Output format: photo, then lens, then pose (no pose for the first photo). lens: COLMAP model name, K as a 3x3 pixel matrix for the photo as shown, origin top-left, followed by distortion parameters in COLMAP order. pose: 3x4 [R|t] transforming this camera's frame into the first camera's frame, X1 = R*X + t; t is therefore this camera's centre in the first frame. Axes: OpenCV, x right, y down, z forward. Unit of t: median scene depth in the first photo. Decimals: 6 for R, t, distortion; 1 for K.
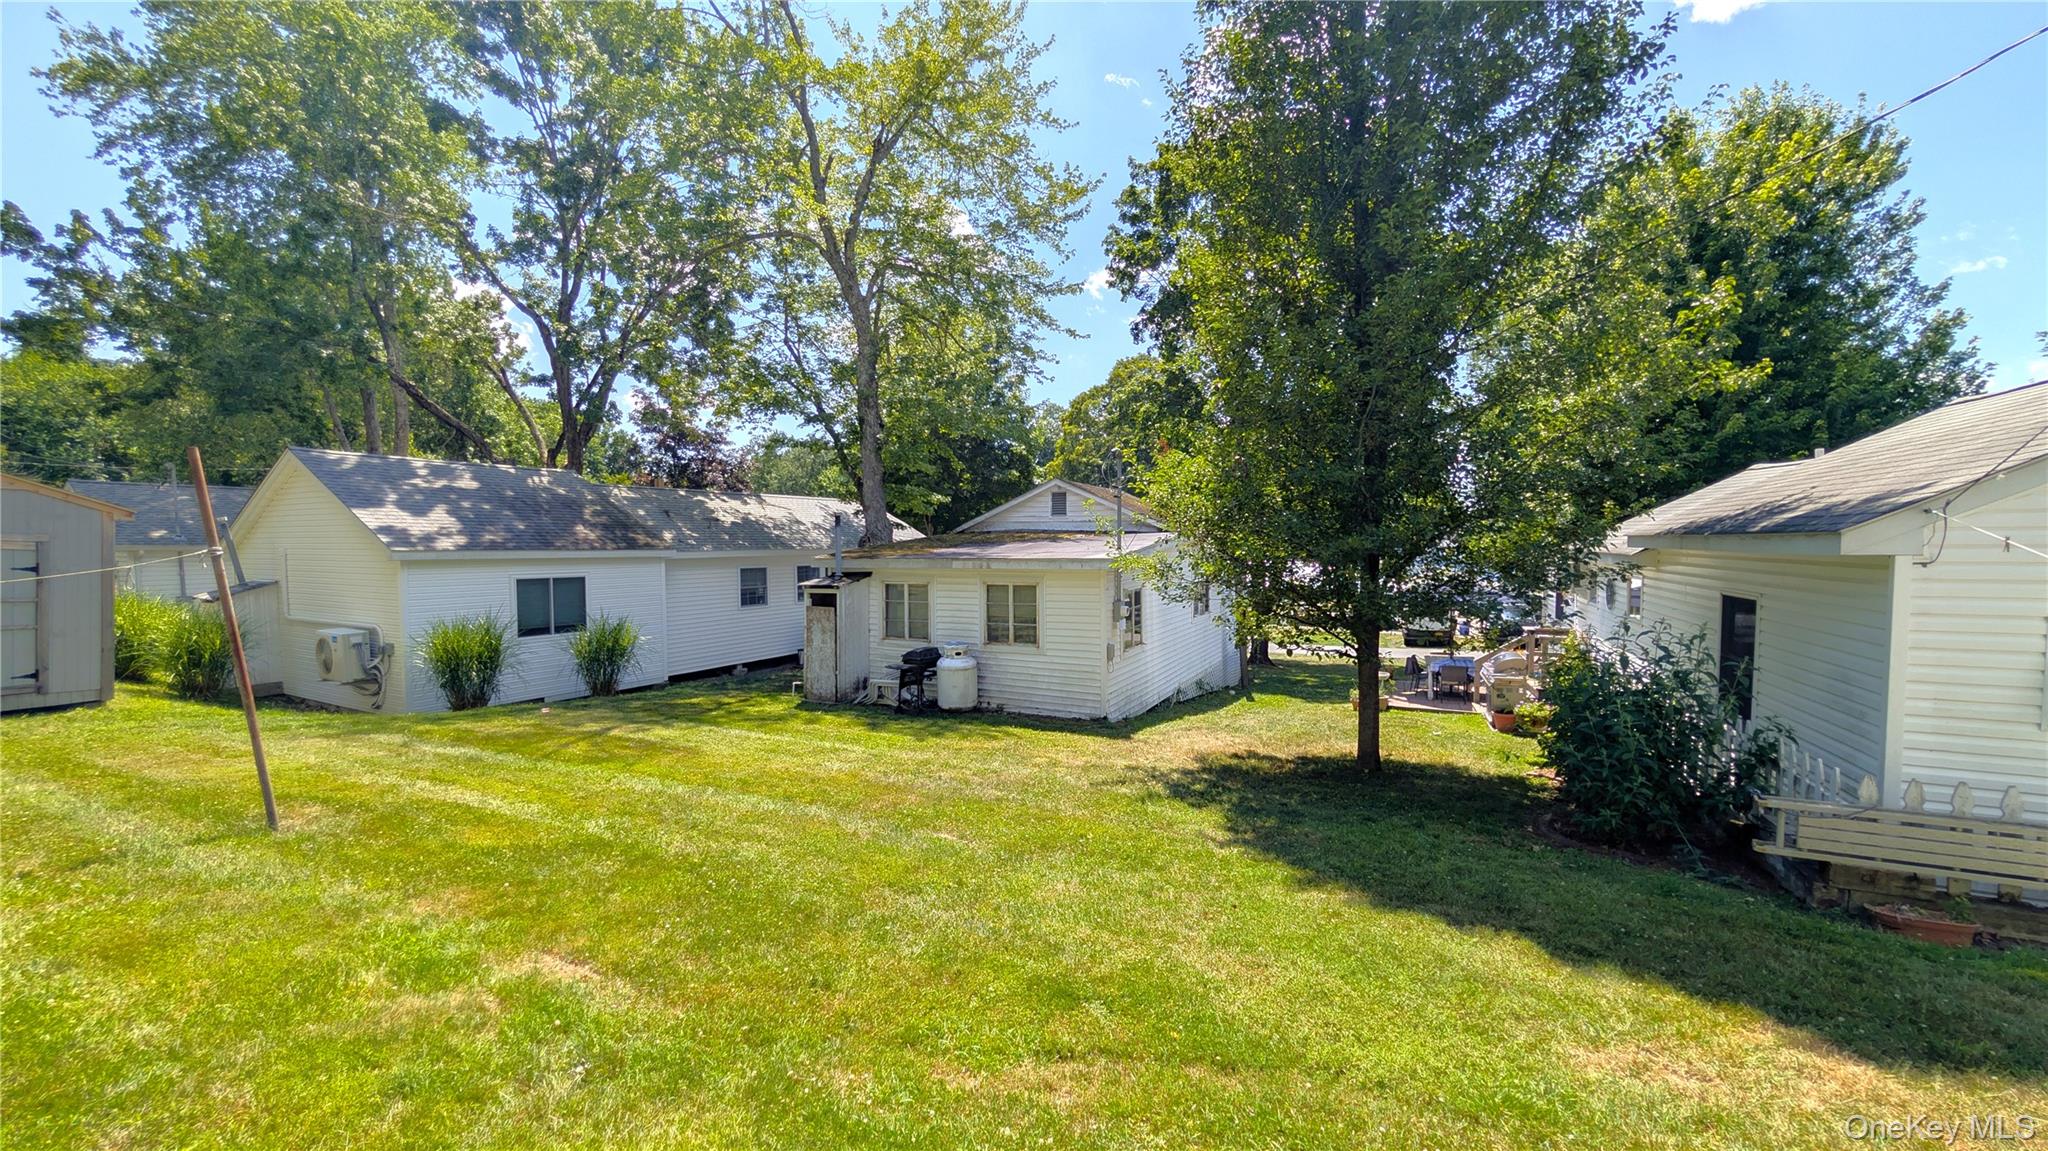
lens RADIAL K [[763.2, 0, 1028.4], [0, 763.2, 570.5], [0, 0, 1]] dist [0.005161, 0.000039]
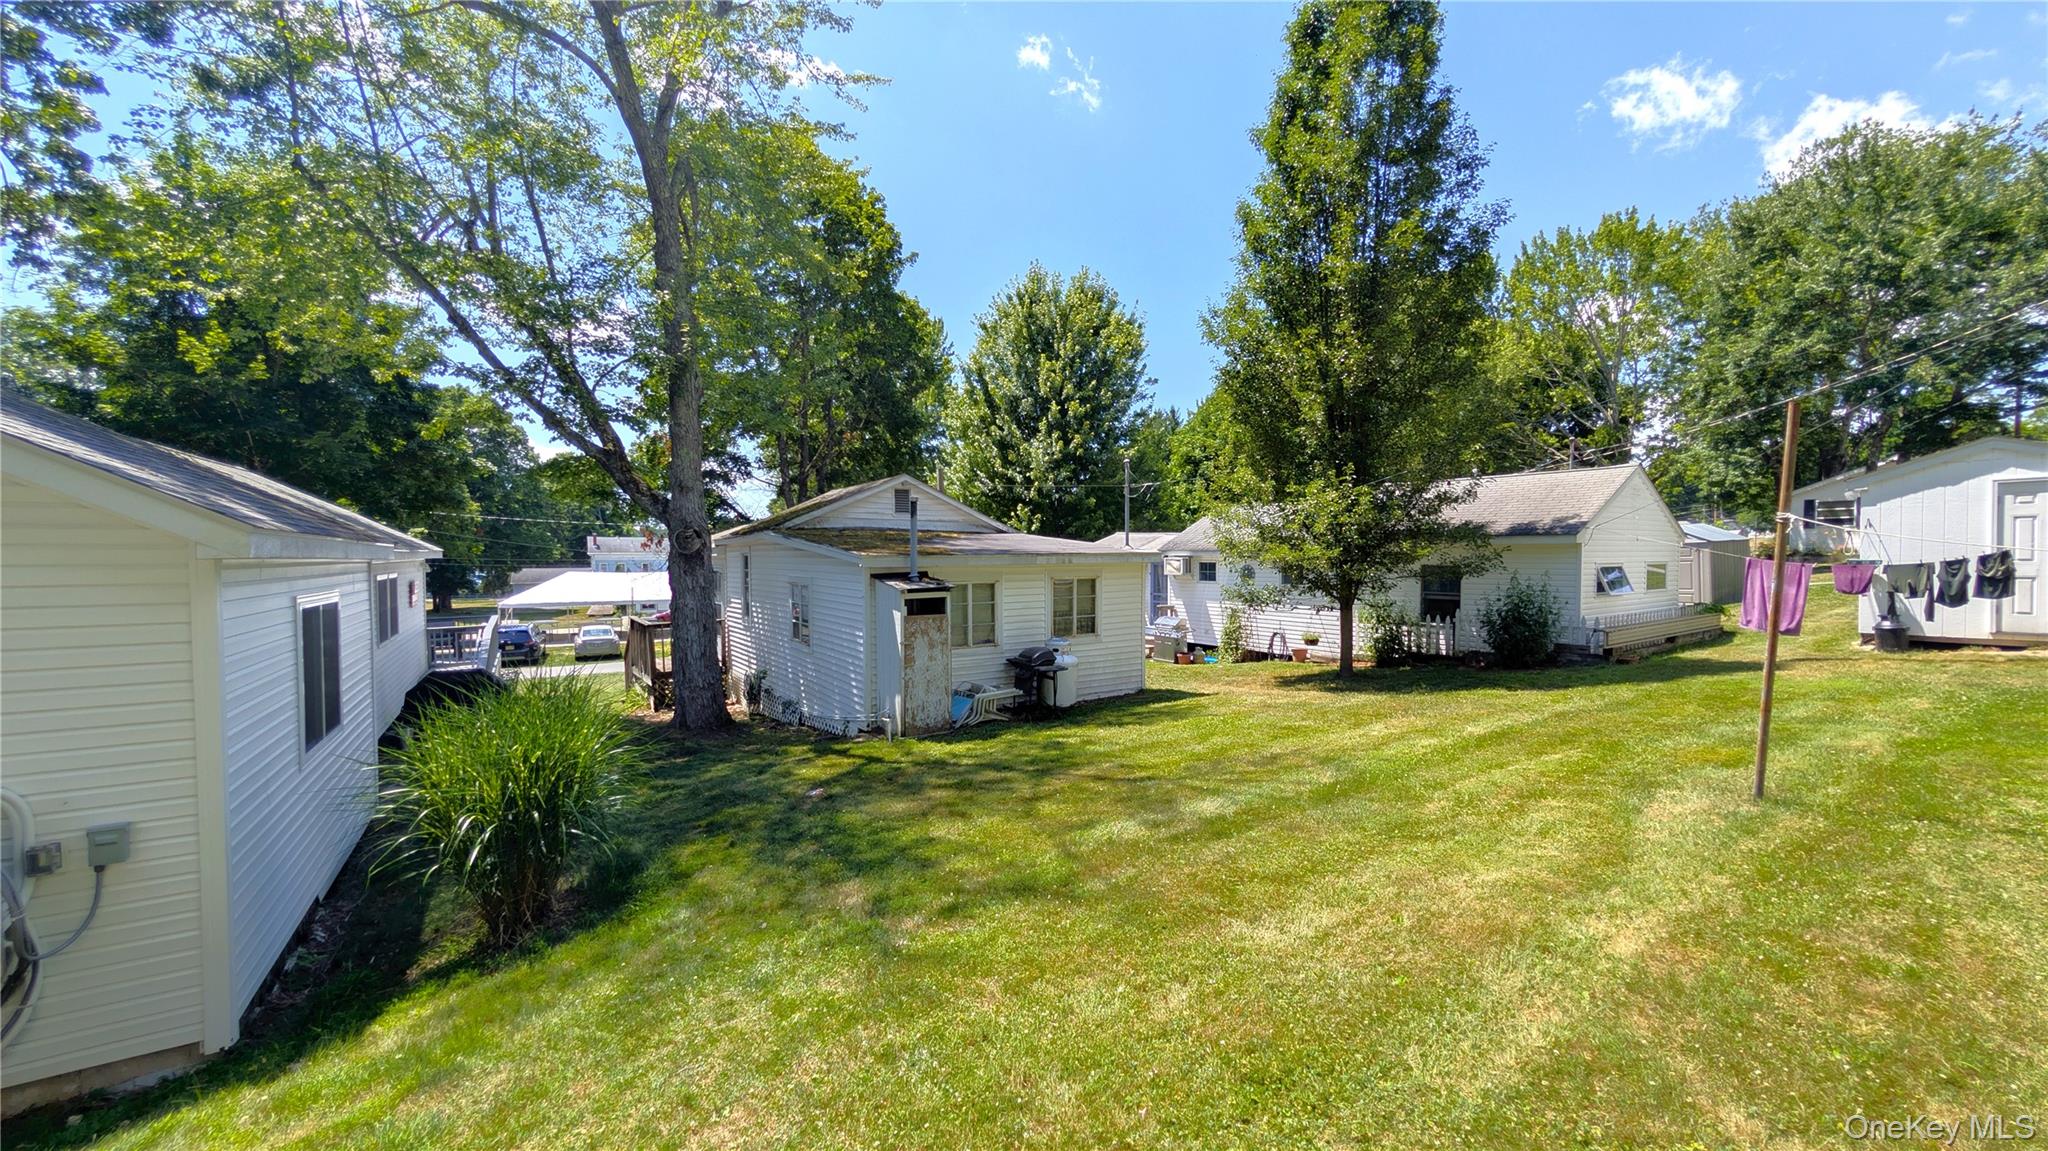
lens RADIAL K [[763.2, 0, 1017.1], [0, 763.2, 578.4], [0, 0, 1]] dist [0.005161, 0.000039]
pose [[0.500765, -0.026362, 0.865182, -0.966804], [0.033679, 0.999373, 0.010957, 0.003521], [-0.864928, 0.023652, 0.501338, 0.547463]]
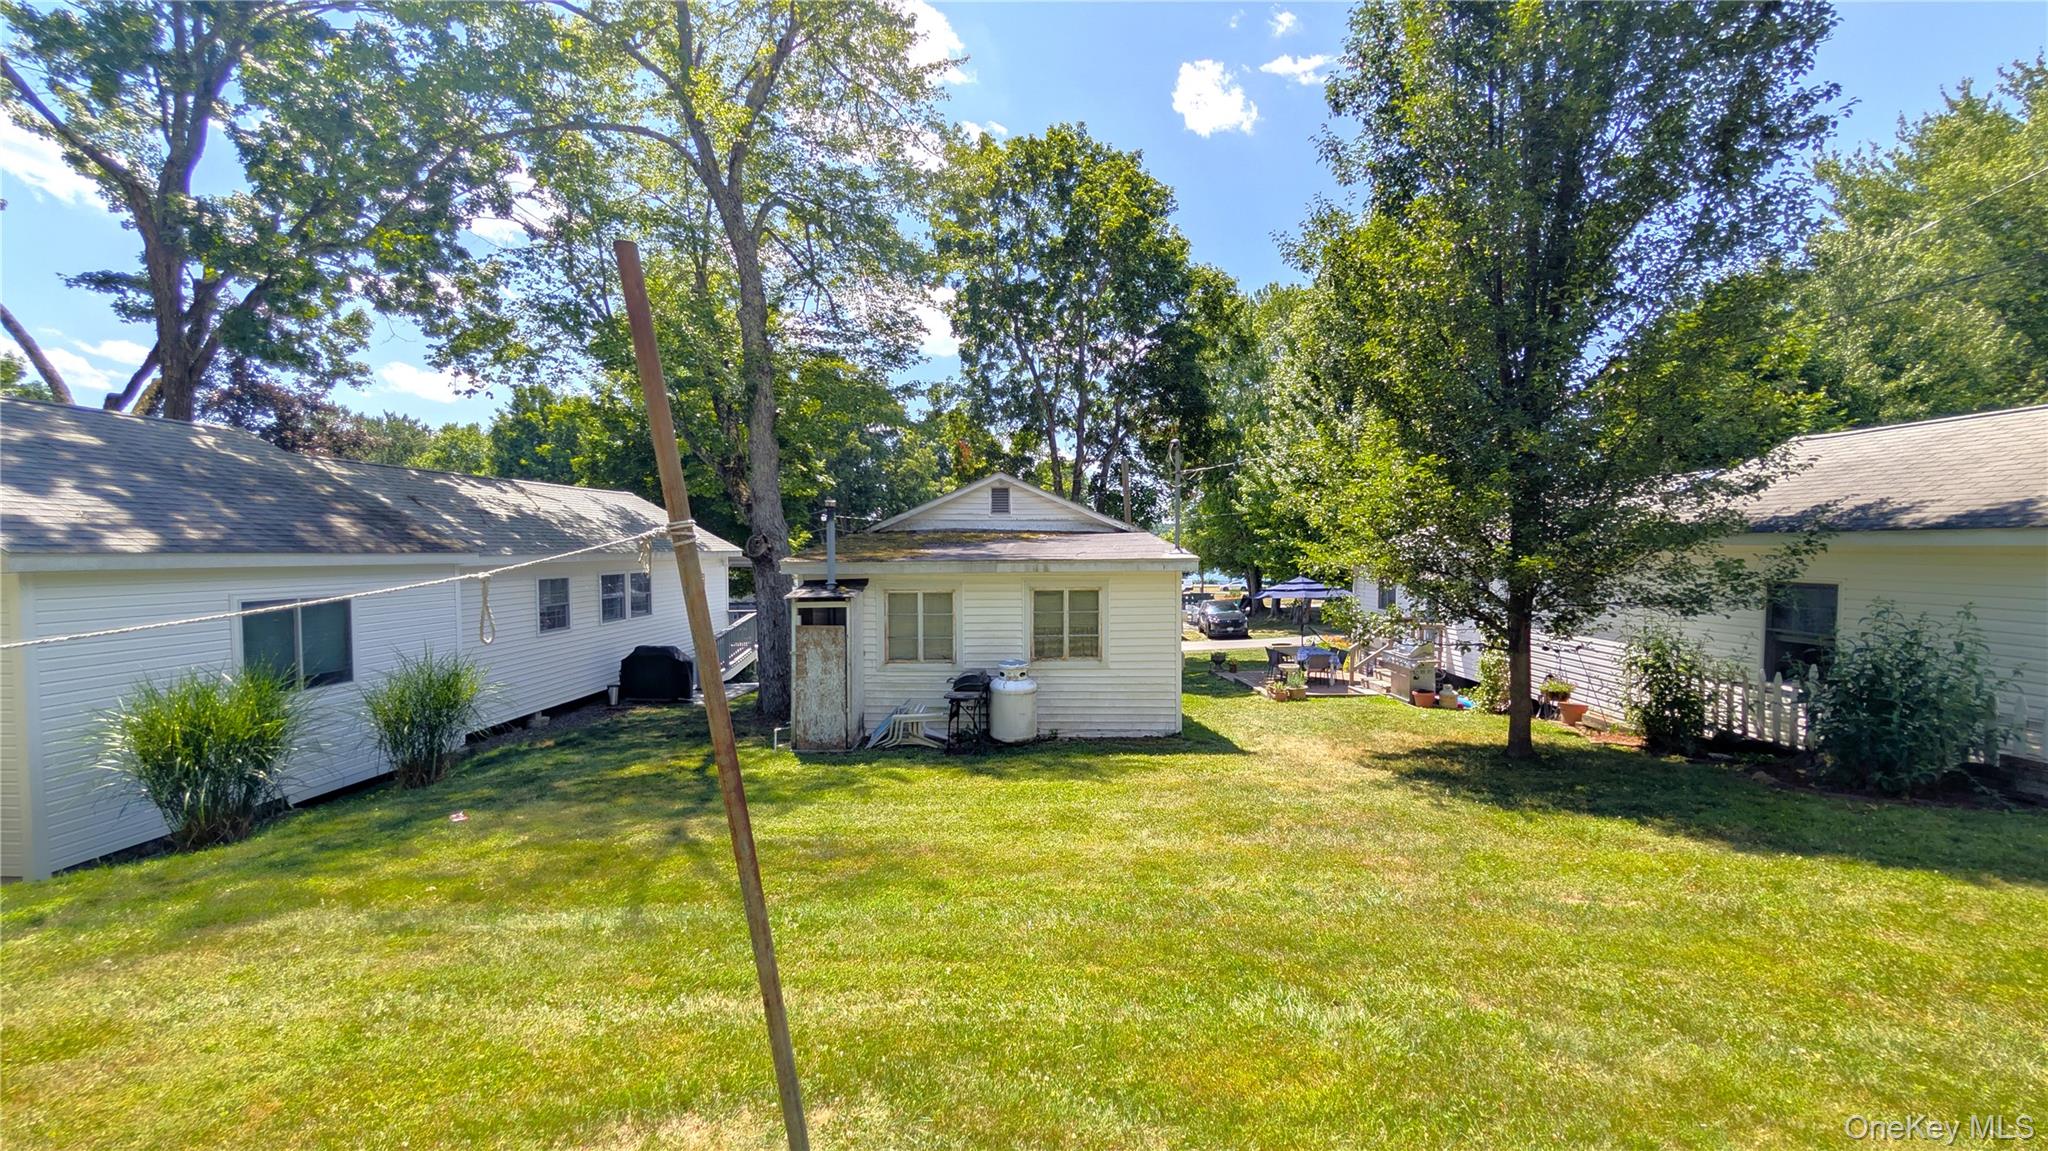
lens RADIAL K [[763.2, 0, 1019.6], [0, 763.2, 566.5], [0, 0, 1]] dist [0.005161, 0.000039]
pose [[0.904233, -0.012544, 0.426855, -0.441816], [0.017022, 0.999833, -0.006676, -0.003871], [-0.426700, 0.013302, 0.904296, 0.237004]]
